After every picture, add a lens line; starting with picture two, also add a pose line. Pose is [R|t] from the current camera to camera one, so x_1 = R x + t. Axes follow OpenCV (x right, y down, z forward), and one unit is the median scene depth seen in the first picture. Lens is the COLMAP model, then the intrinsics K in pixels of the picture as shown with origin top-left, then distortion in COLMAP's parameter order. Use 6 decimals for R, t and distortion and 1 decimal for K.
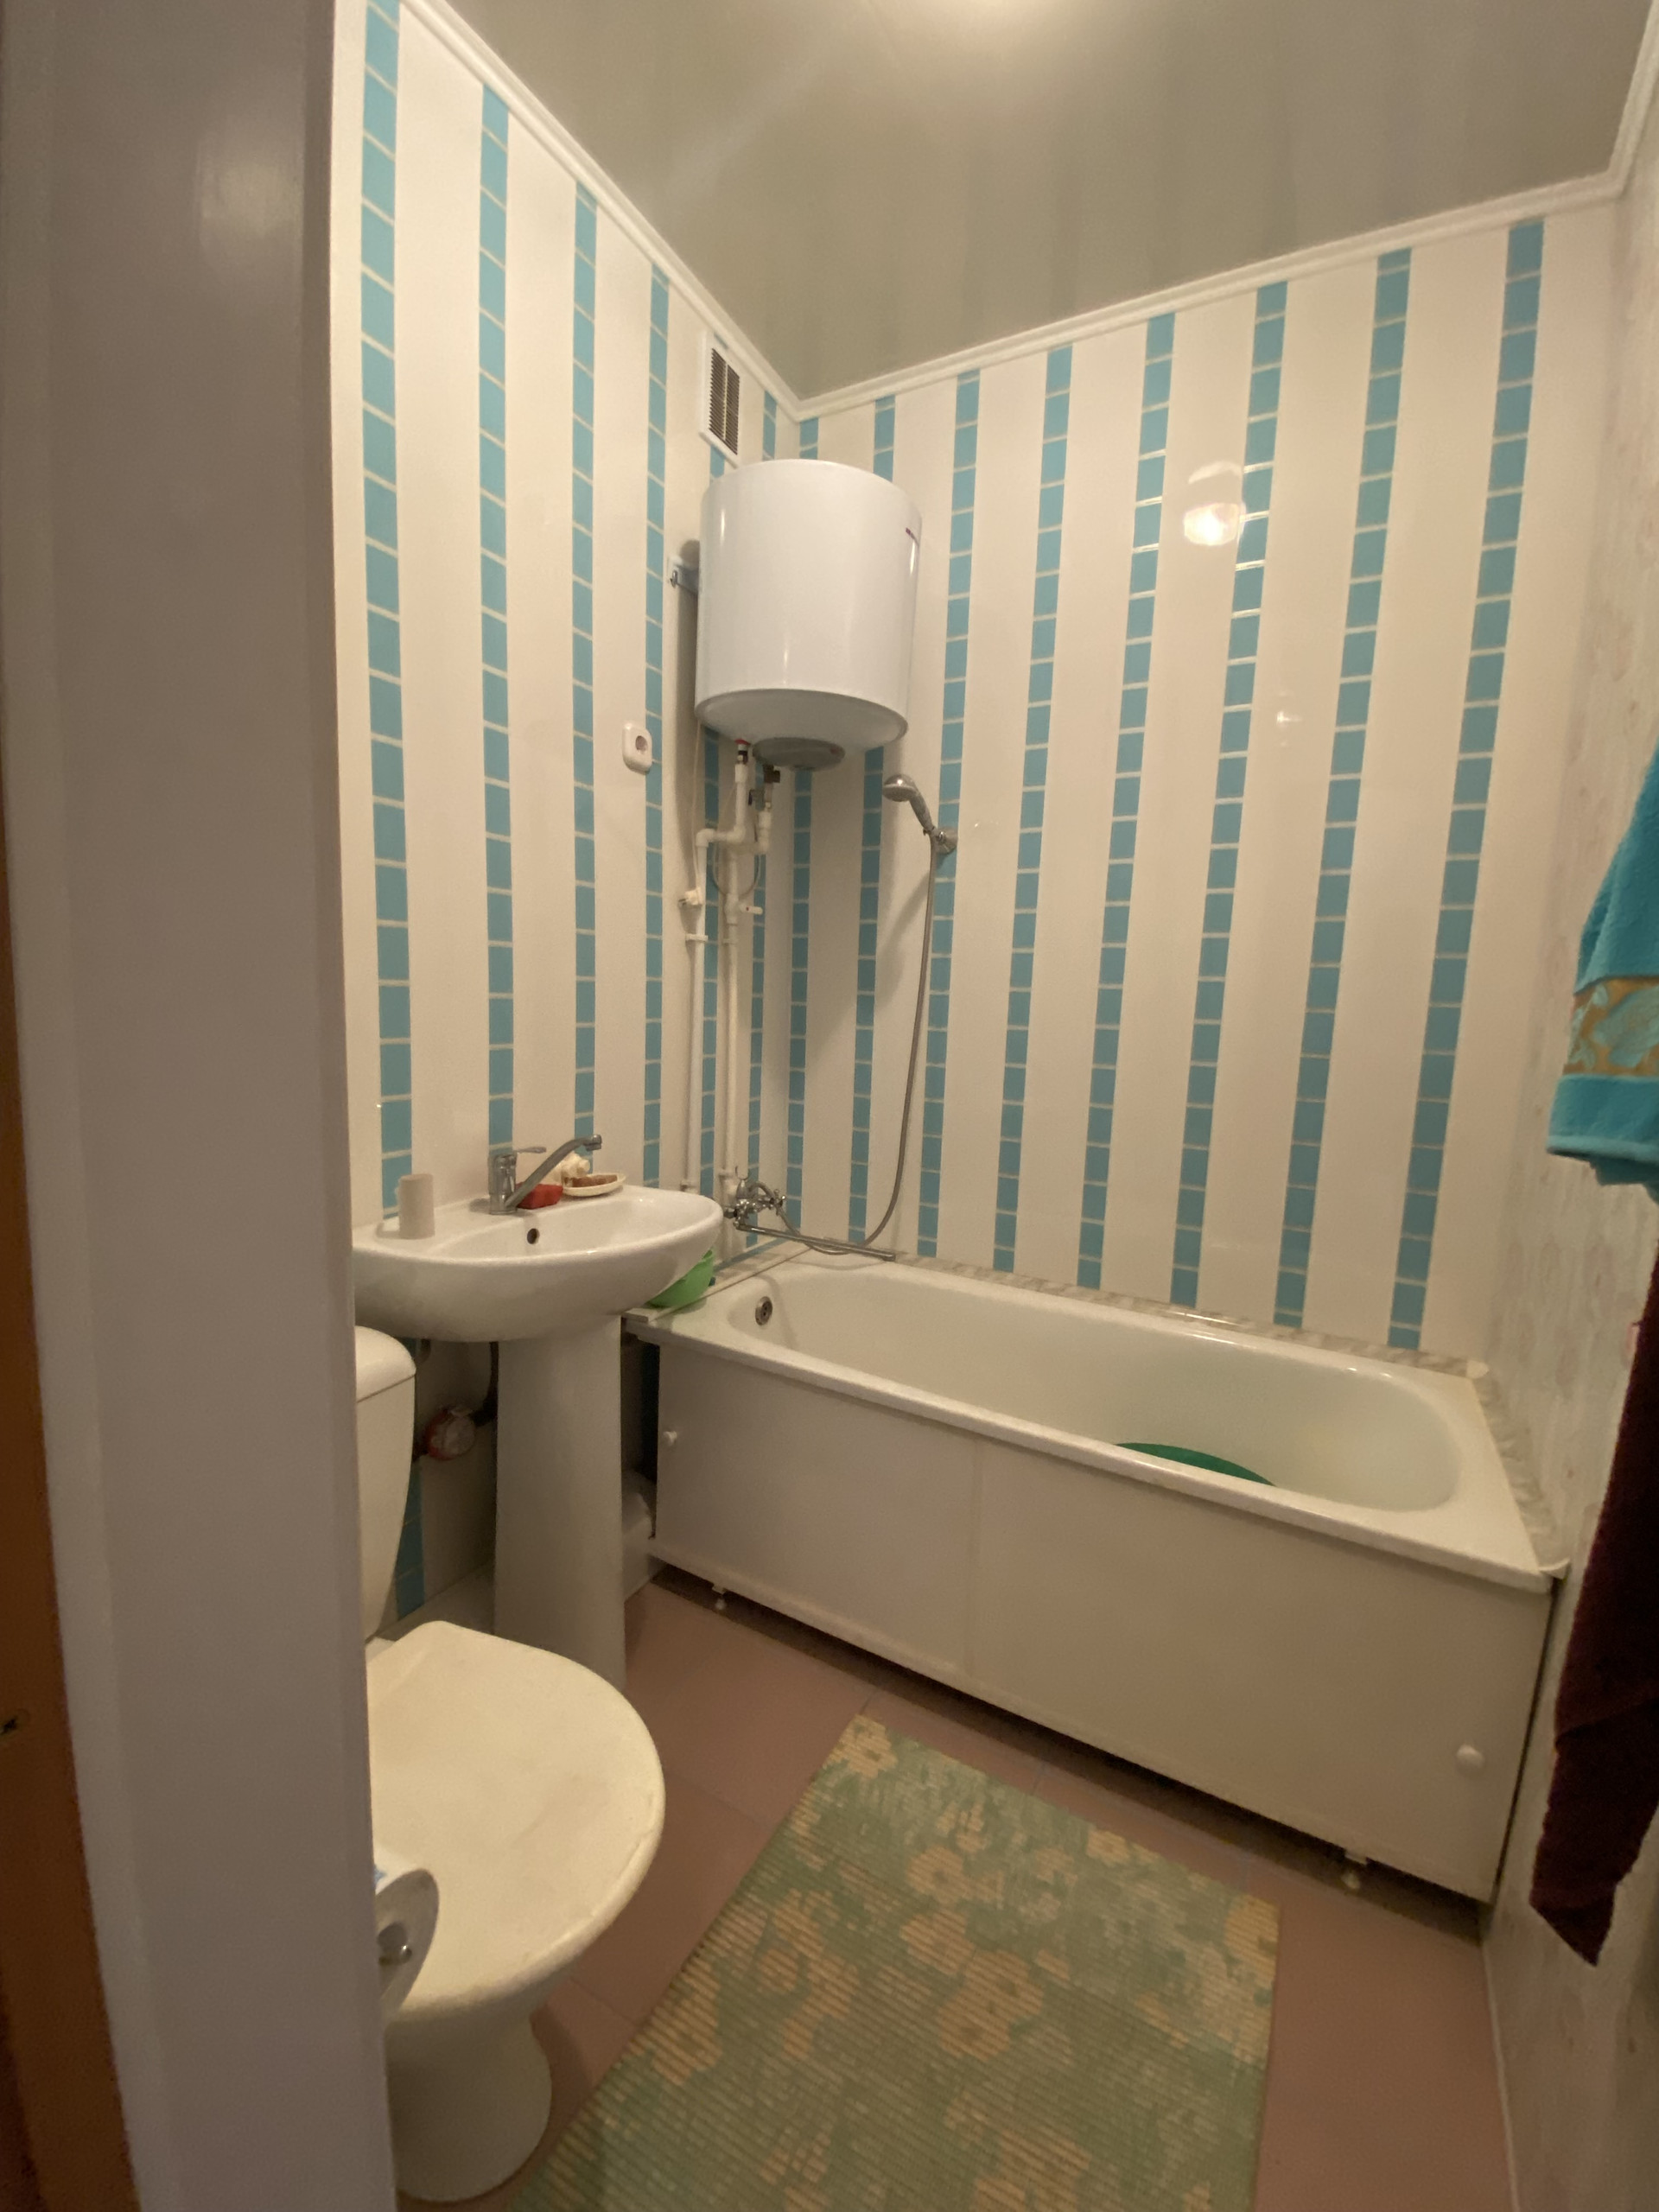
lens RADIAL K [[895.9, 0, 829.5], [0, 895.9, 1106.0], [0, 0, 1]] dist [0.028705, -0.023360]
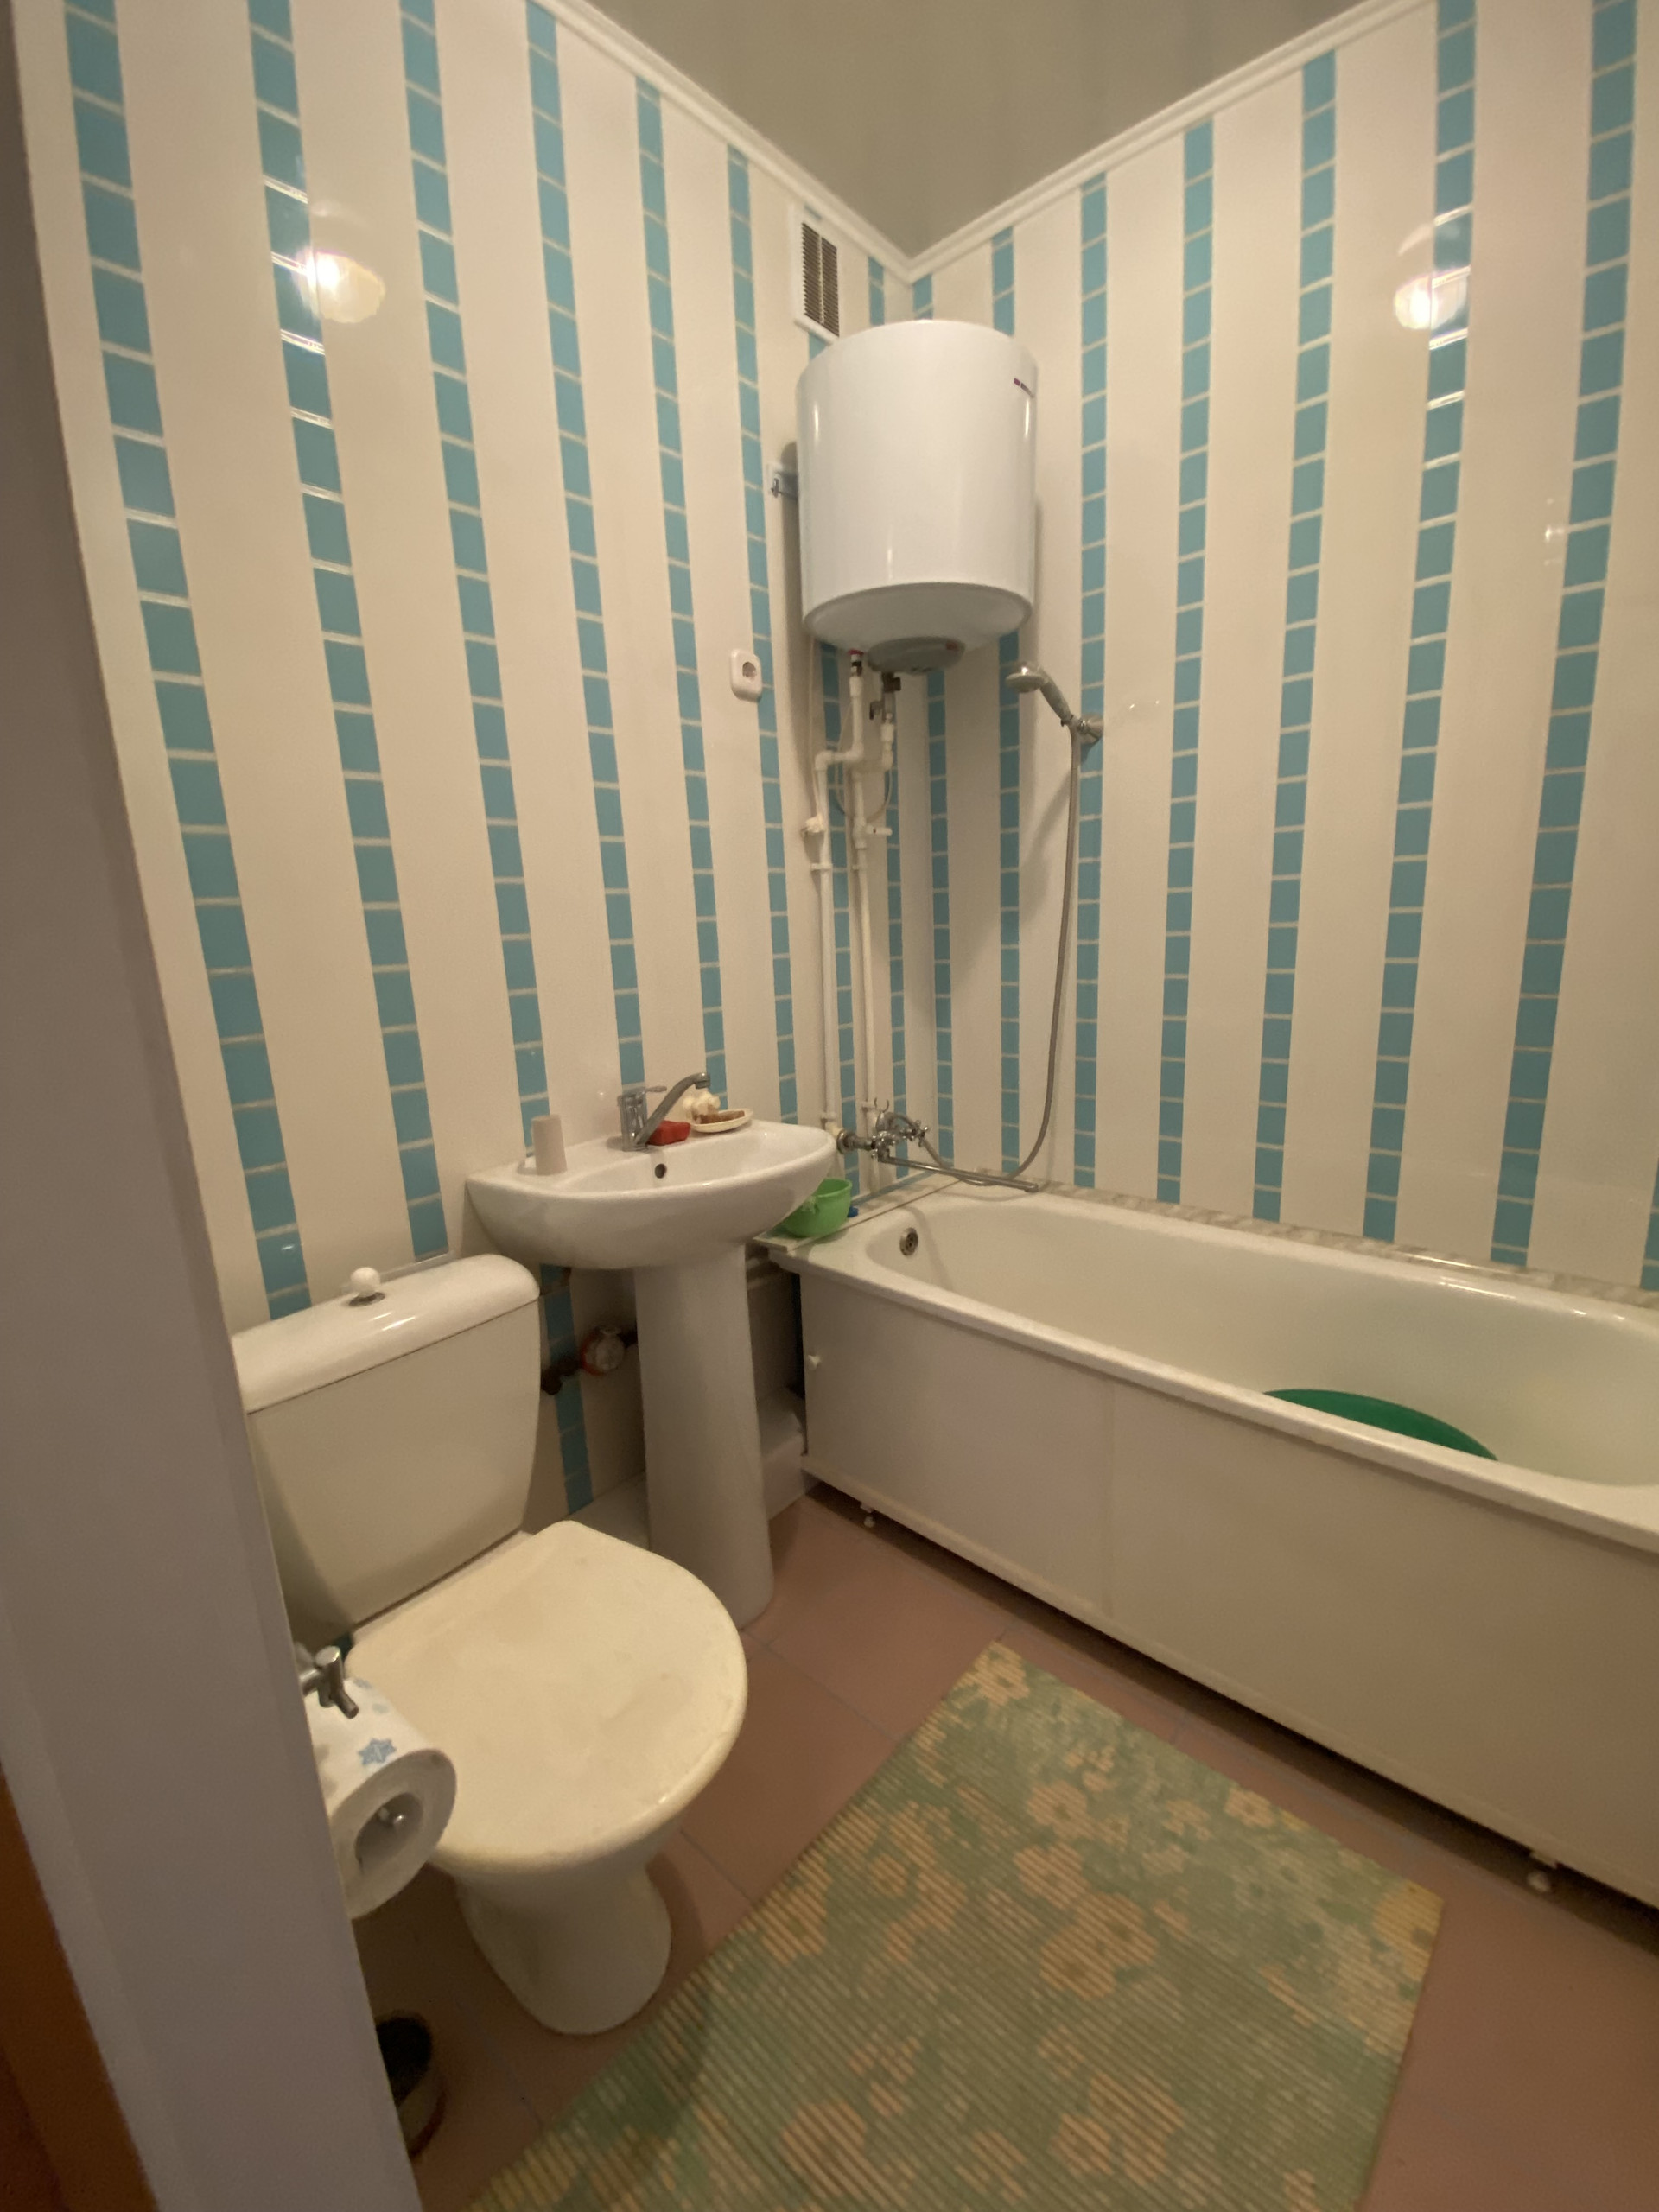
lens RADIAL K [[895.9, 0, 829.5], [0, 895.9, 1106.0], [0, 0, 1]] dist [0.028705, -0.023360]
pose [[0.970718, -0.028738, -0.238497, 0.096007], [0.047191, 0.996286, 0.072023, 0.002820], [0.235541, -0.081169, 0.968469, 0.034321]]
